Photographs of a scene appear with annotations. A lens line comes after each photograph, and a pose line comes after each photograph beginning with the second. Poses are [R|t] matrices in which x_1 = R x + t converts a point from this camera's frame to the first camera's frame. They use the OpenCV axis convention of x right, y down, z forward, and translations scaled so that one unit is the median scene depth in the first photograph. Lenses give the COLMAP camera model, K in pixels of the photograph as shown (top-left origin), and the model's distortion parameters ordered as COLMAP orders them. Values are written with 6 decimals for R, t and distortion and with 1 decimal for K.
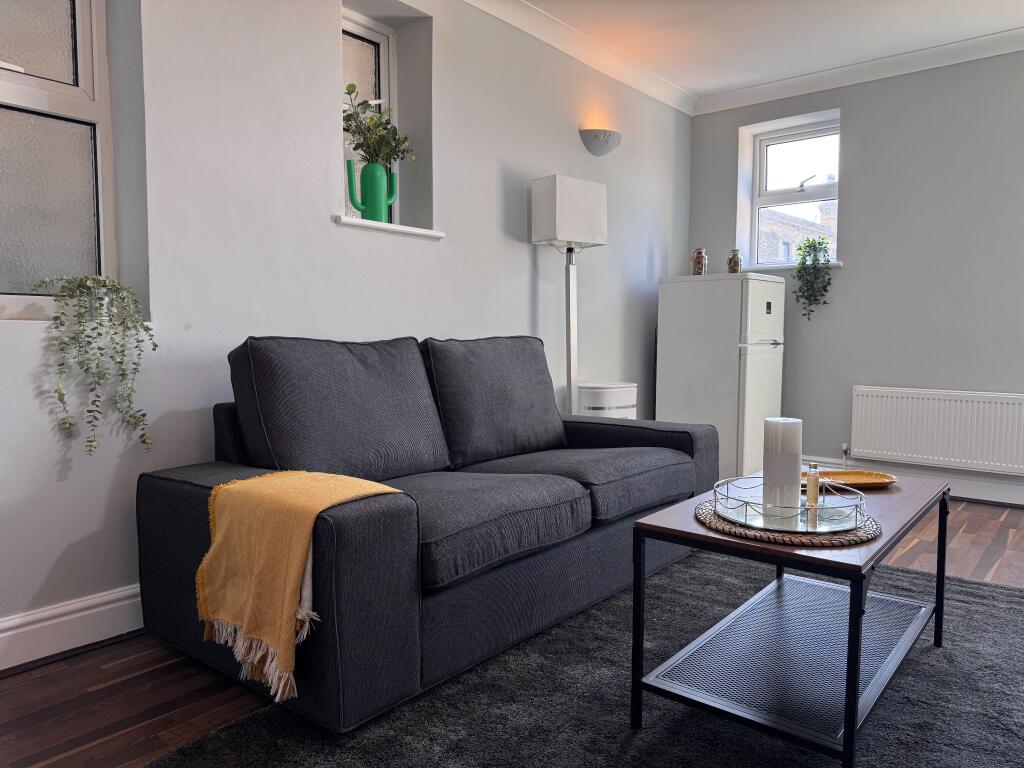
lens RADIAL K [[721.7, 0, 512.0], [0, 721.7, 384.0], [0, 0, 1]] dist [0.066082, -0.093964]
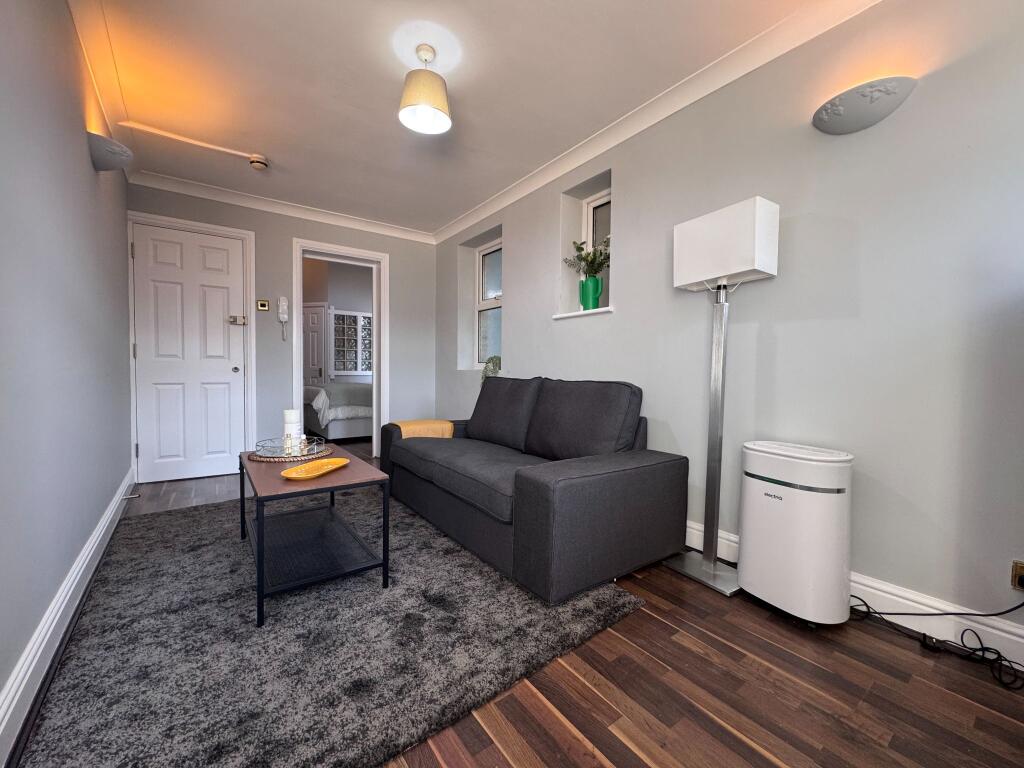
lens RADIAL K [[407.2, 0, 512.0], [0, 407.2, 384.0], [0, 0, 1]] dist [-0.003637, -0.000268]
pose [[-0.251246, 0.026889, -0.967550, 0.959110], [-0.087041, 0.994936, 0.050252, -0.105445], [0.964002, 0.096843, -0.247633, 1.329487]]
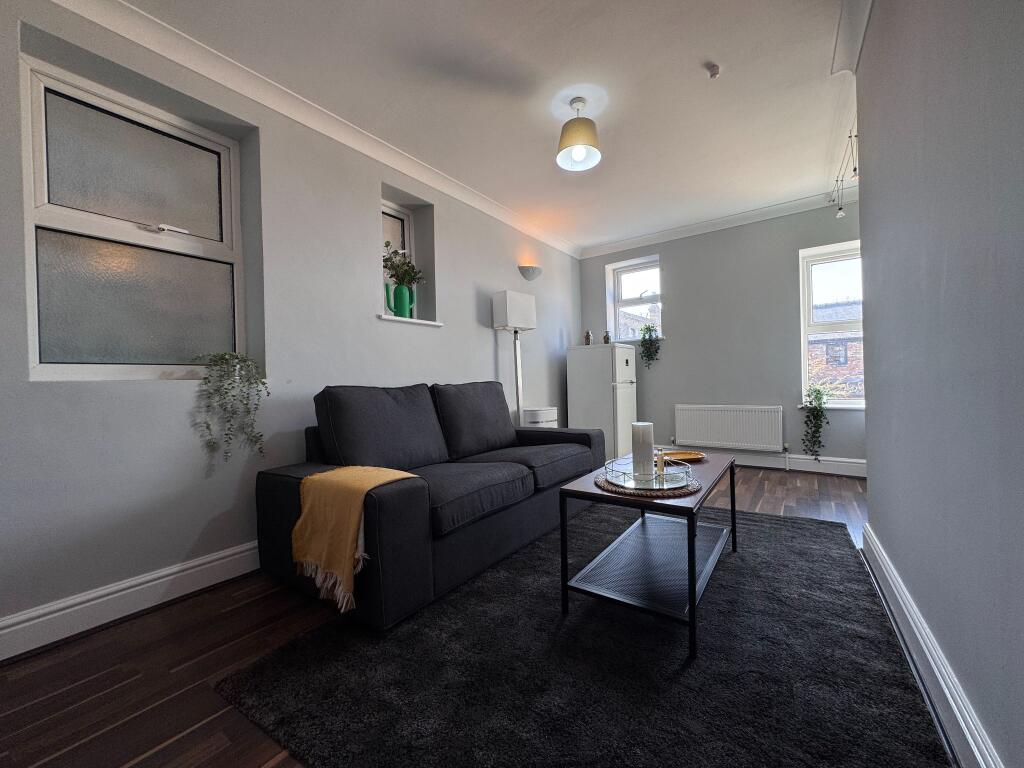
lens RADIAL K [[407.2, 0, 512.0], [0, 407.2, 384.0], [0, 0, 1]] dist [-0.003637, -0.000268]
pose [[0.997331, -0.030365, 0.066404, 0.002873], [0.034688, 0.997286, -0.064942, 0.005766], [-0.064252, 0.067072, 0.995677, 0.041604]]
